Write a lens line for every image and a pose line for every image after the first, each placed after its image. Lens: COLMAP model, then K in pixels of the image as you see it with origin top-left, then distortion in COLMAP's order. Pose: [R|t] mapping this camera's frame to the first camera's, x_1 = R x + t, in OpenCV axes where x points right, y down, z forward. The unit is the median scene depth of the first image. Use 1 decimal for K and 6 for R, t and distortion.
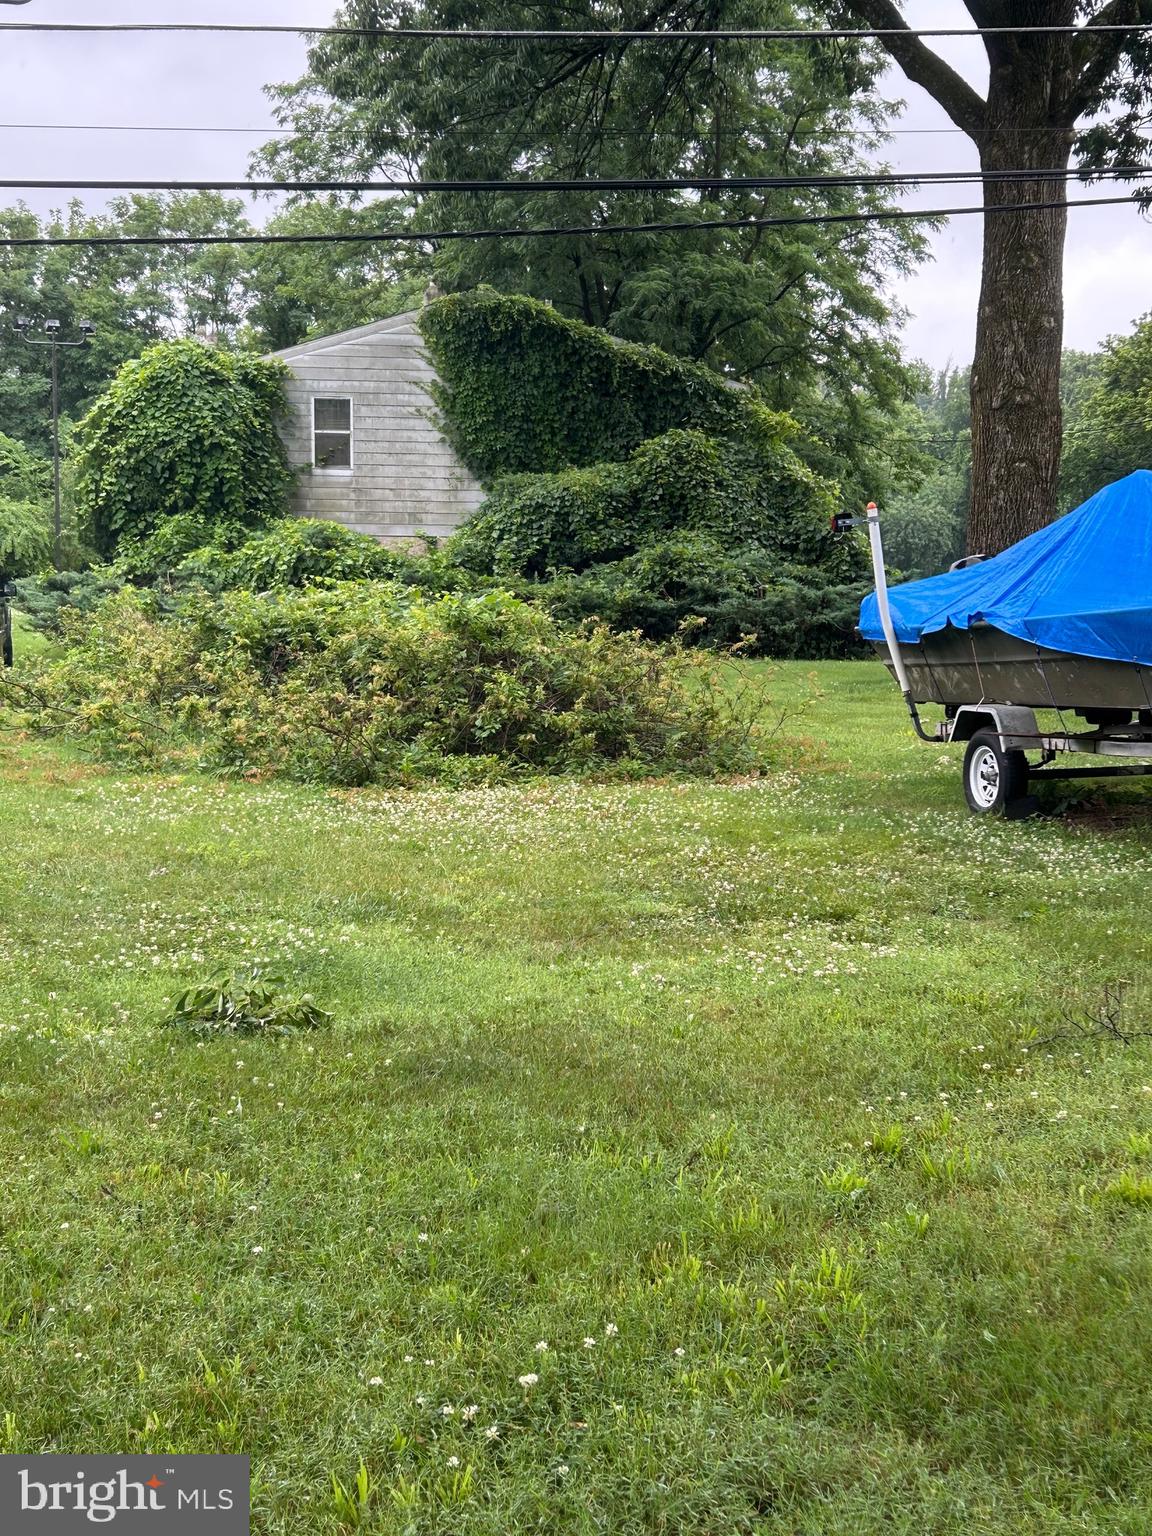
lens RADIAL K [[2099.2, 0, 577.4], [0, 2099.2, 766.2], [0, 0, 1]] dist [0.015945, 0.000000]
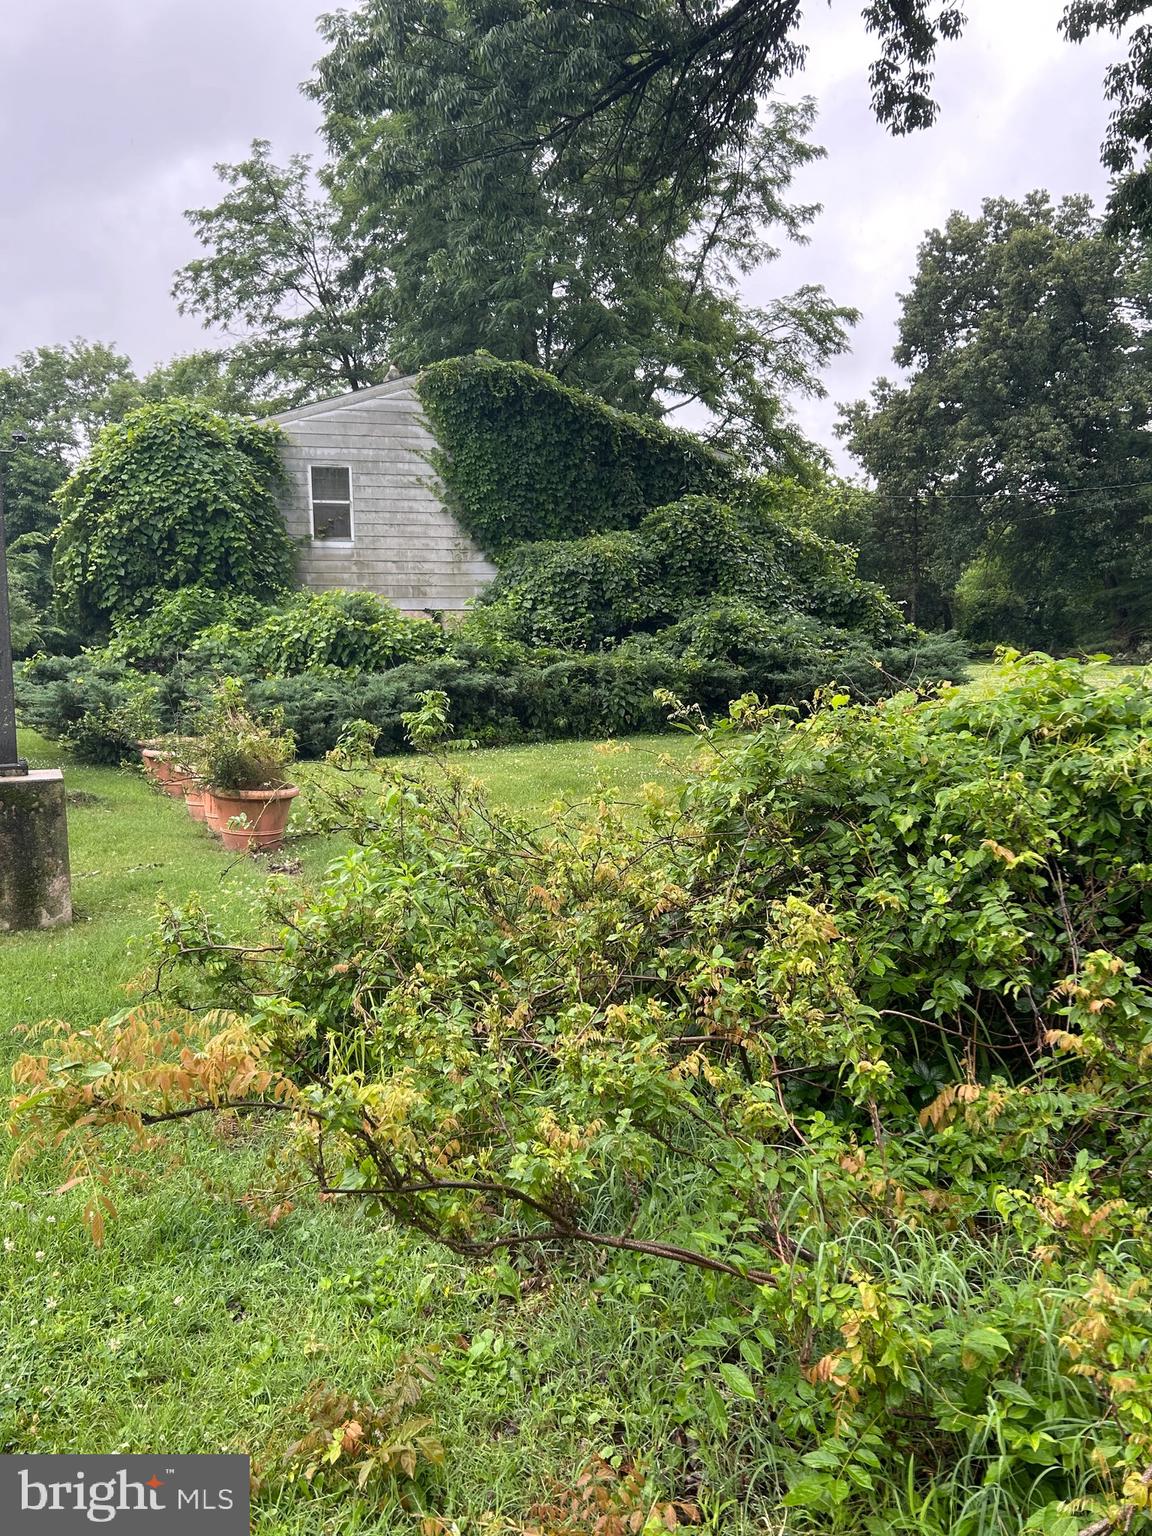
lens RADIAL K [[1357.6, 0, 573.2], [0, 1357.6, 770.8], [0, 0, 1]] dist [-0.006334, -0.002162]
pose [[0.983406, -0.042028, 0.176482, -0.129044], [0.041919, 0.999112, 0.004348, -0.037452], [-0.176508, 0.003122, 0.984294, 0.395716]]
